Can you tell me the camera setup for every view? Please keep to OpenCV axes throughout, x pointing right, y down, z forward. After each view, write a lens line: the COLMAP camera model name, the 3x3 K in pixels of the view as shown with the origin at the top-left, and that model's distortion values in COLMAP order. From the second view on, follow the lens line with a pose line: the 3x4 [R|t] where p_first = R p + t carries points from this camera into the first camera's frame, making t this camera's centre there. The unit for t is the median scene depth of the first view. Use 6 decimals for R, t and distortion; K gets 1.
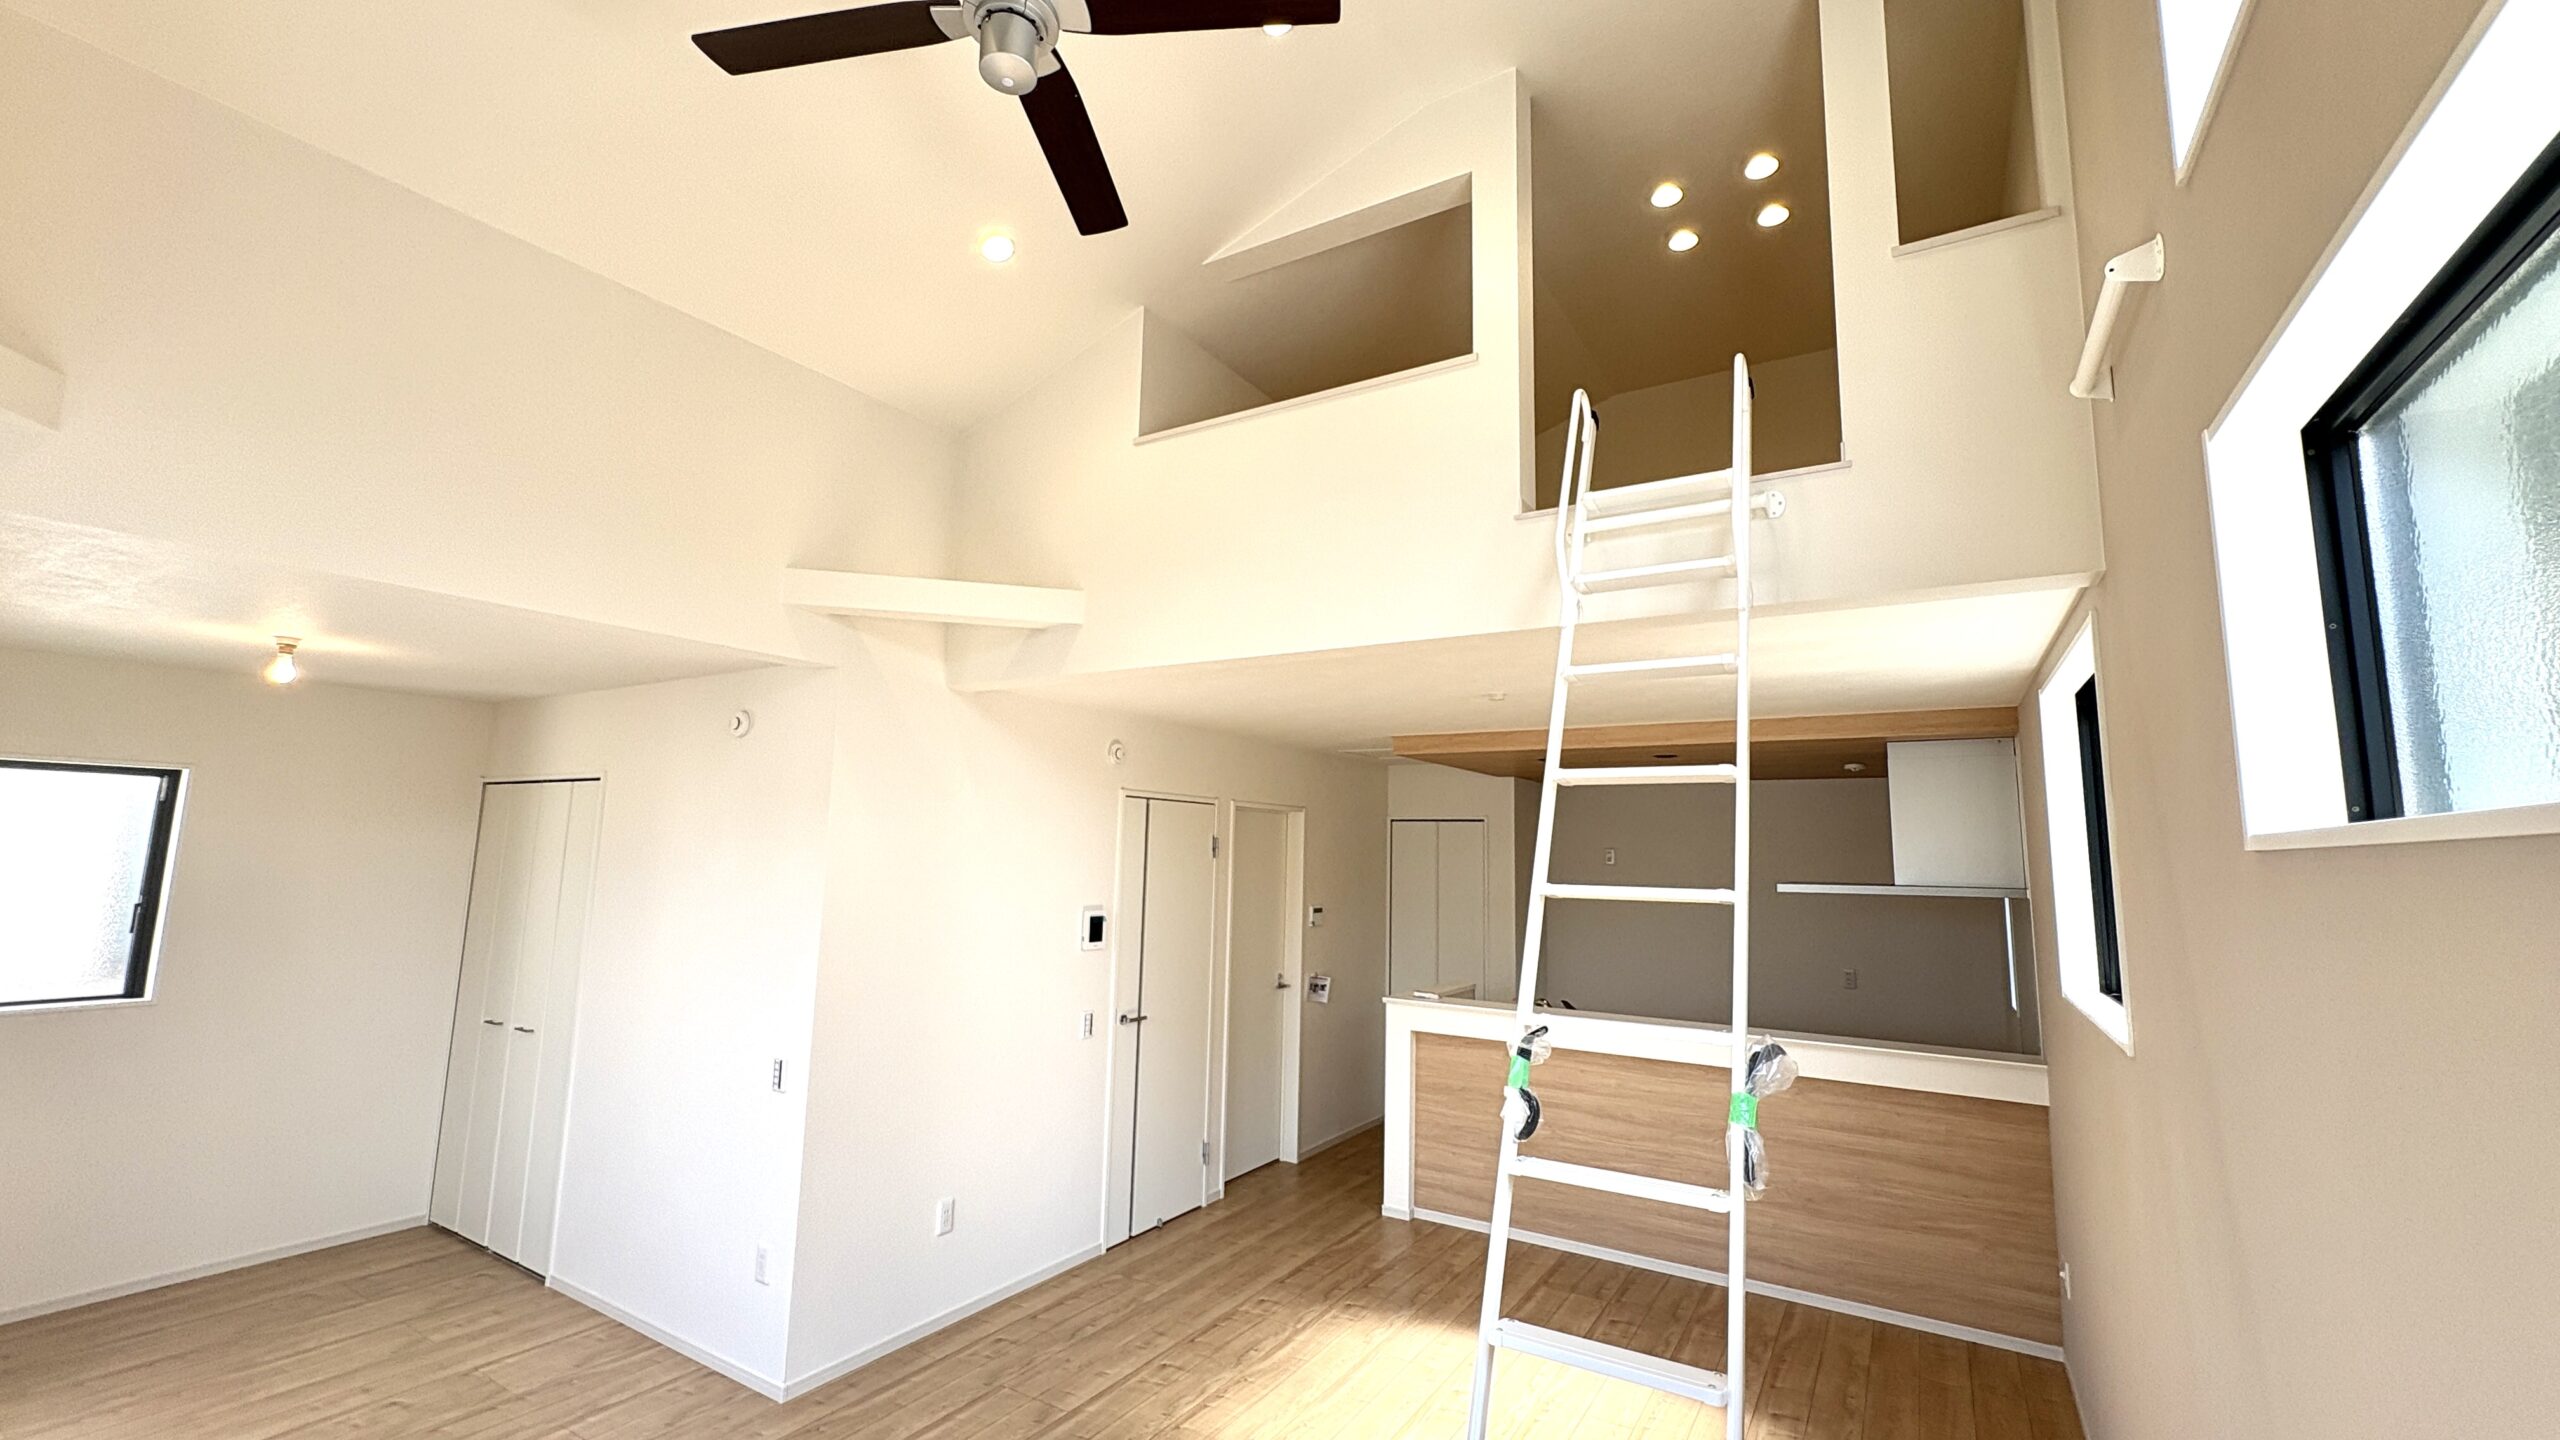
lens RADIAL K [[1023.3, 0, 1280.0], [0, 1023.3, 720.0], [0, 0, 1]] dist [-0.000758, 0.000184]
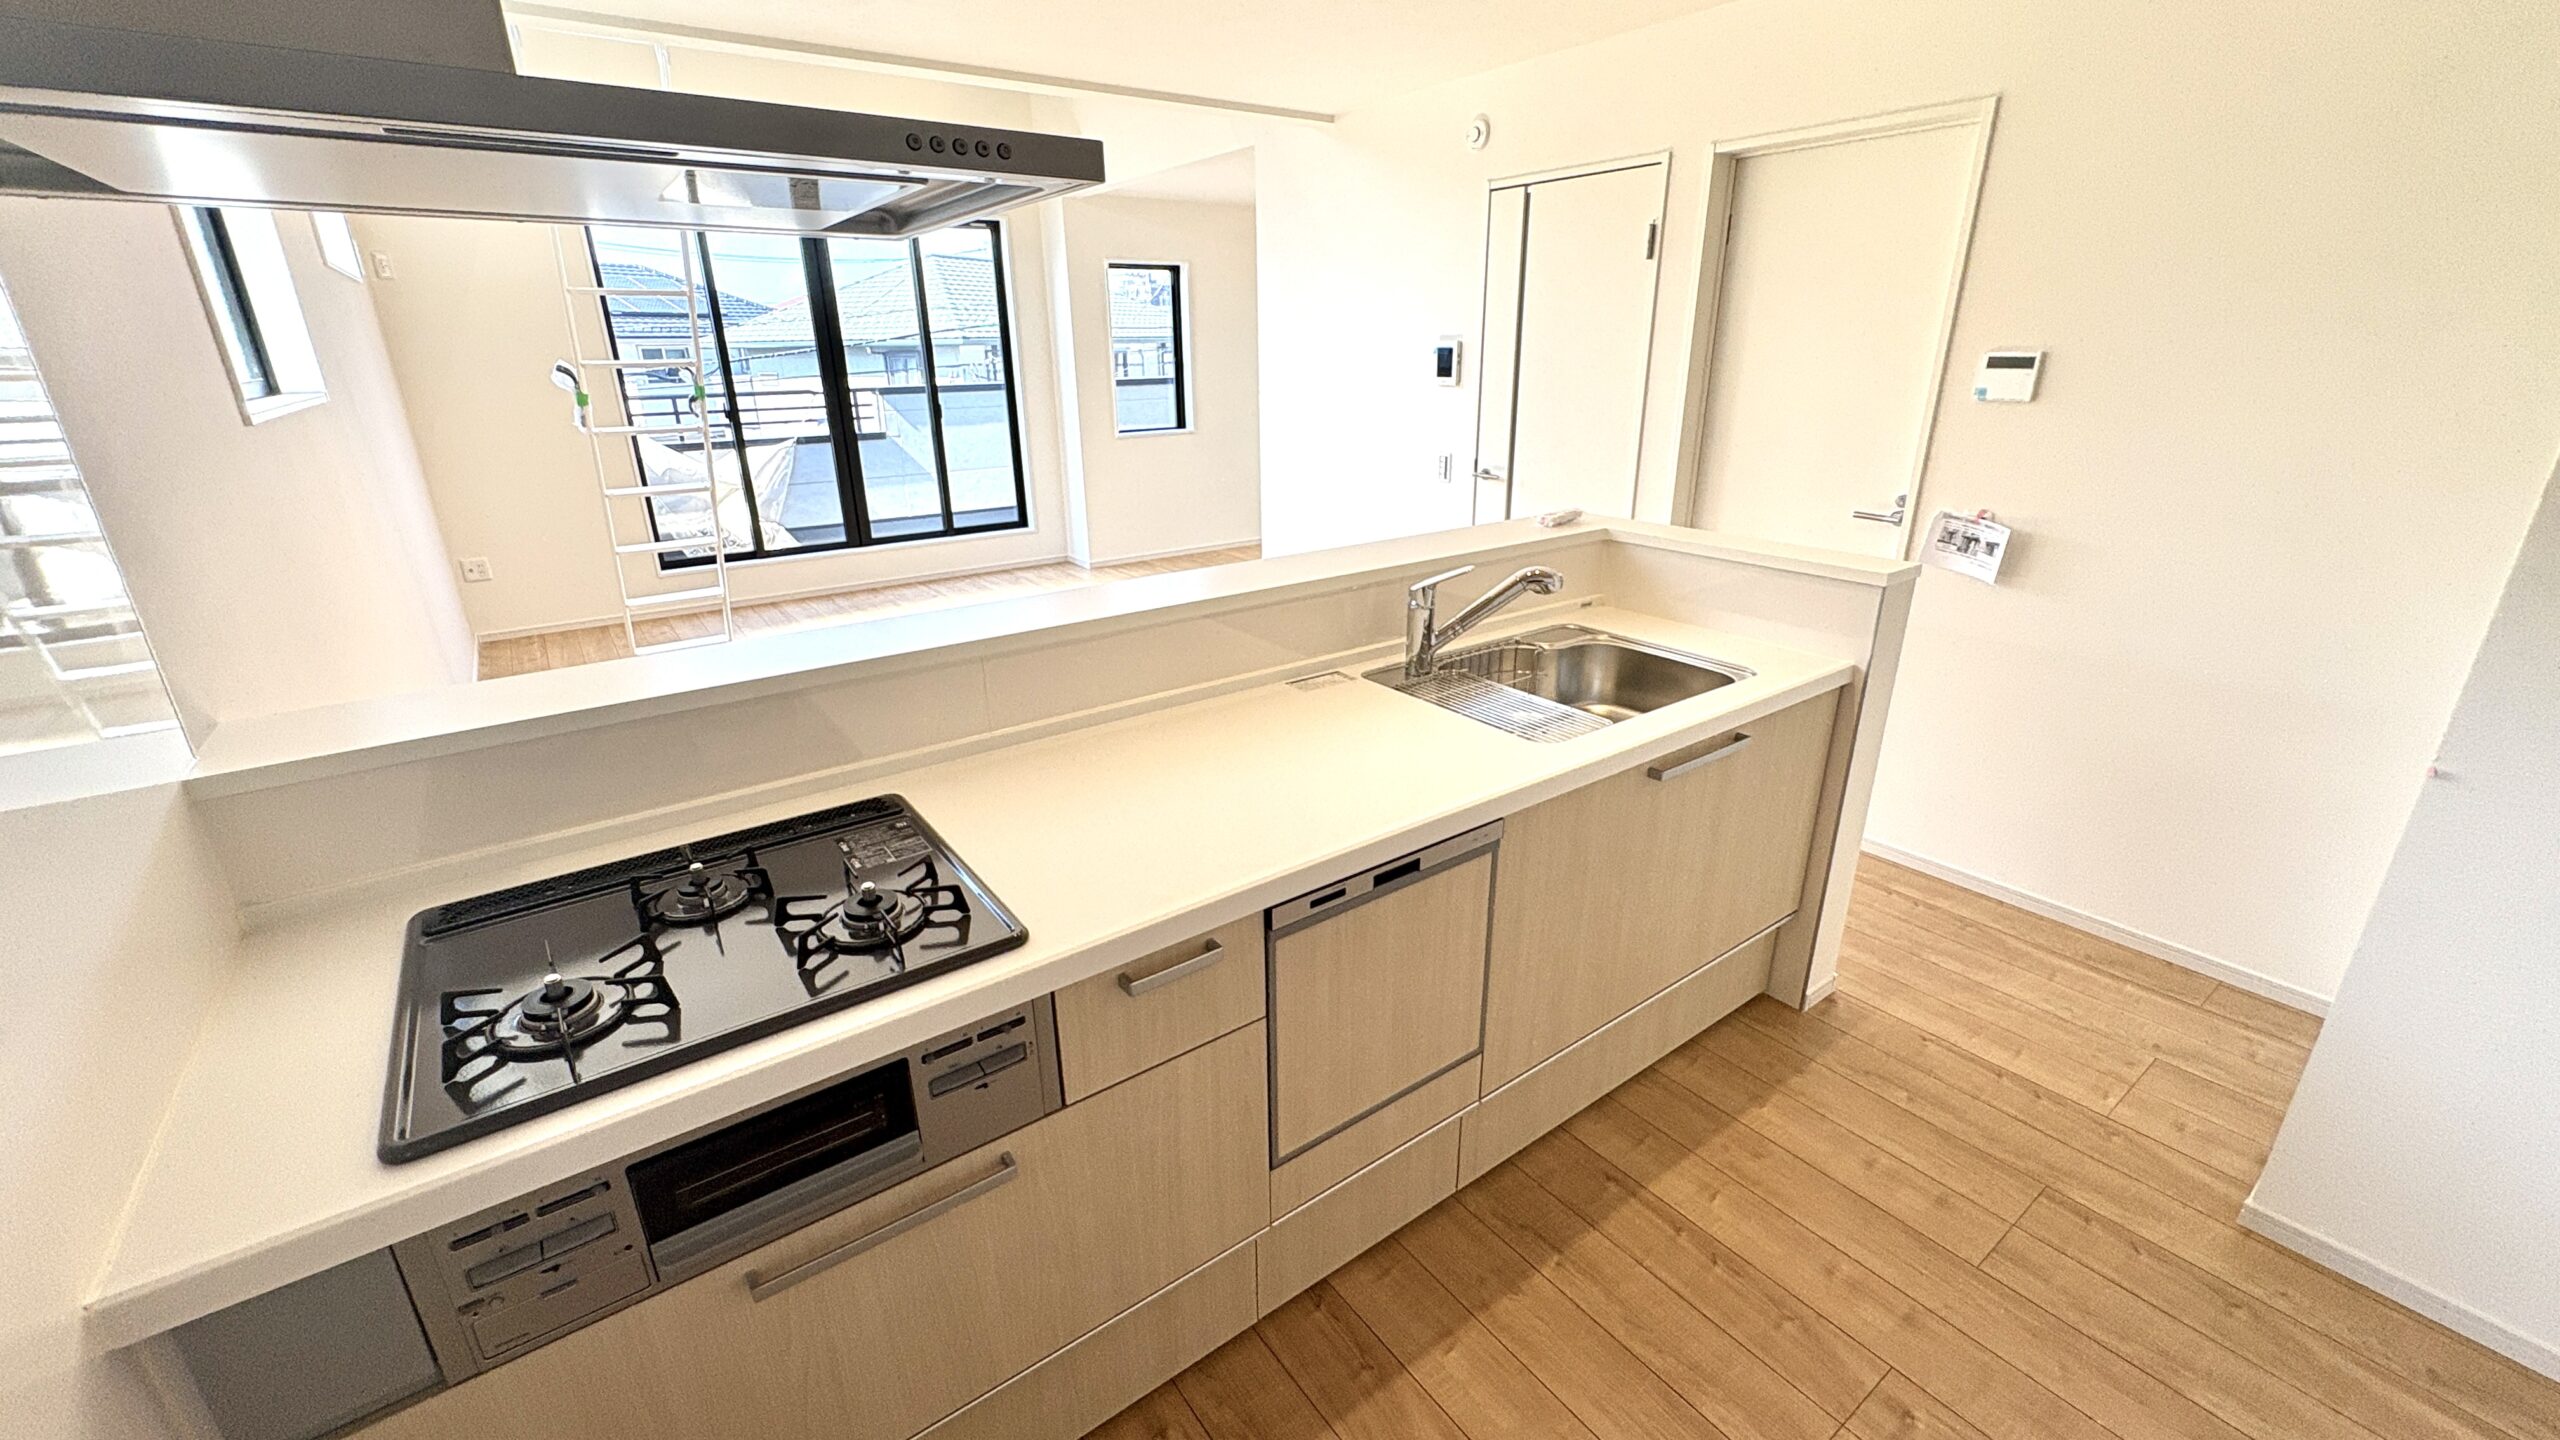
lens RADIAL K [[1023.3, 0, 1280.0], [0, 1023.3, 720.0], [0, 0, 1]] dist [-0.000758, 0.000184]
pose [[-0.376184, 0.344583, -0.860086, 0.998105], [0.164684, 0.938358, 0.303913, 0.260896], [0.911792, -0.027315, -0.409743, 1.595286]]
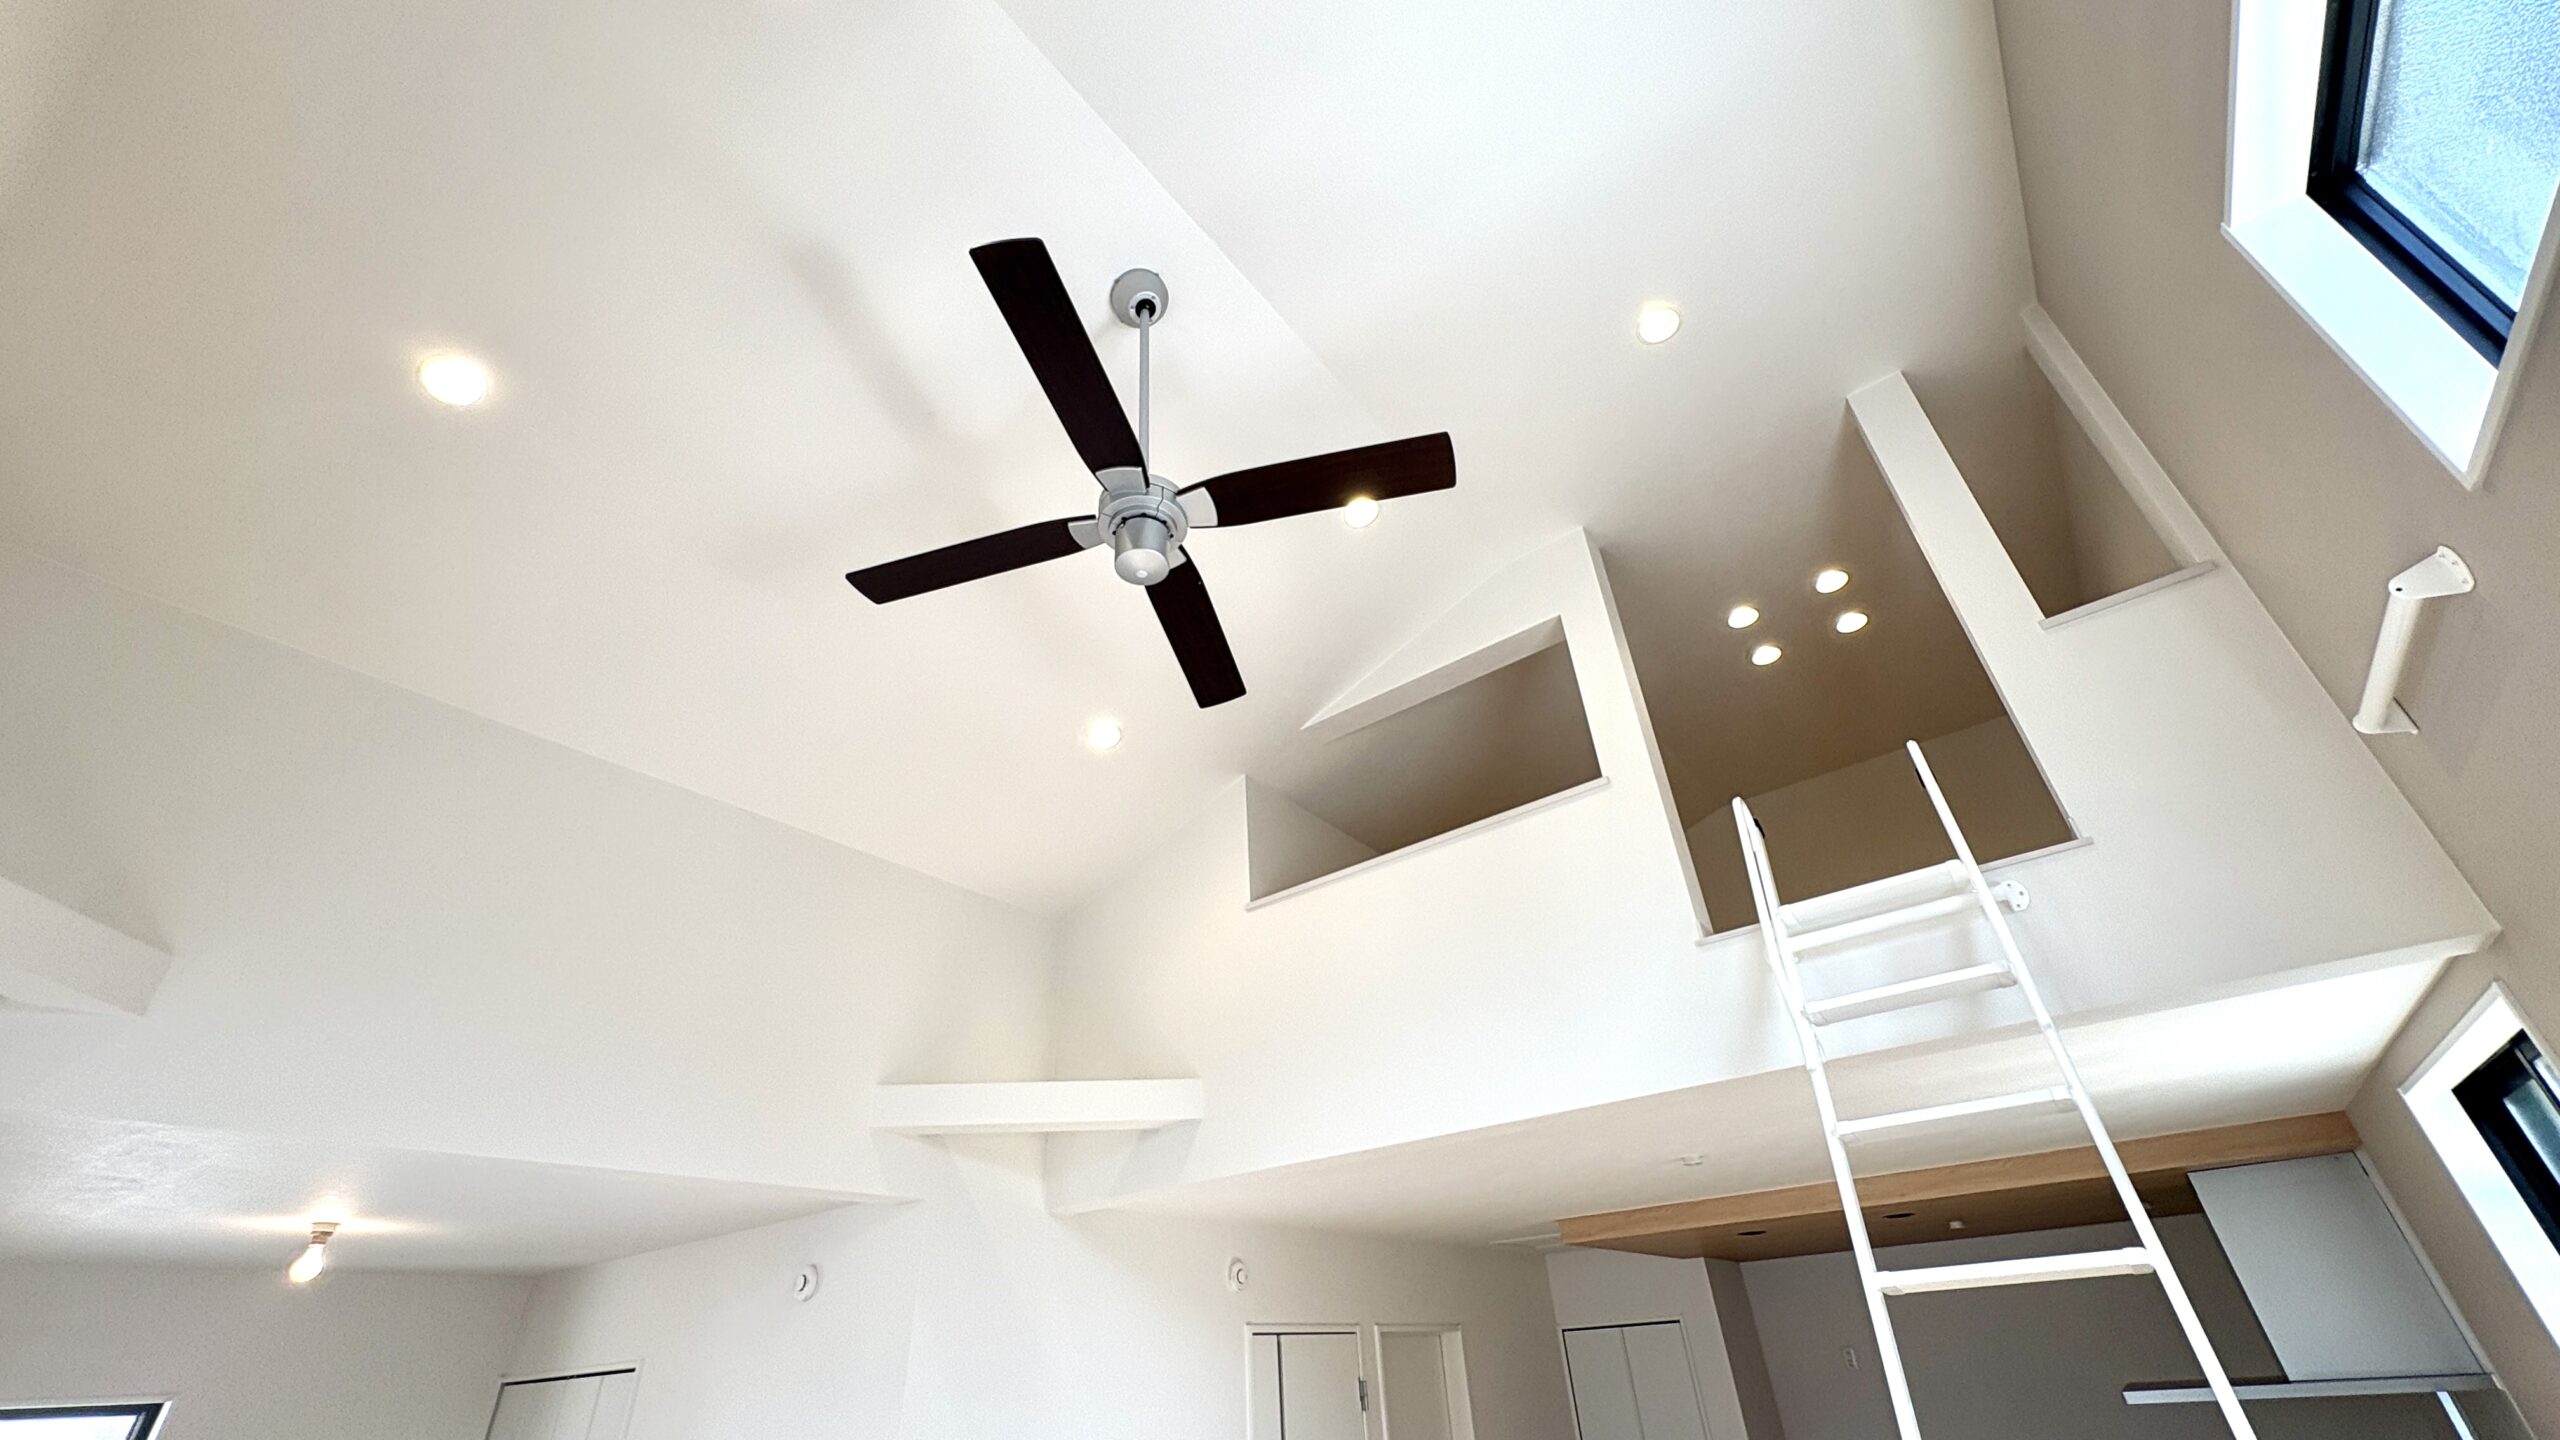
lens RADIAL K [[1023.3, 0, 1280.0], [0, 1023.3, 720.0], [0, 0, 1]] dist [-0.000758, 0.000184]
pose [[0.992559, -0.115214, -0.039396, -0.055255], [0.087402, 0.899408, -0.428283, -0.020542], [0.084777, 0.421653, 0.902785, 0.076870]]
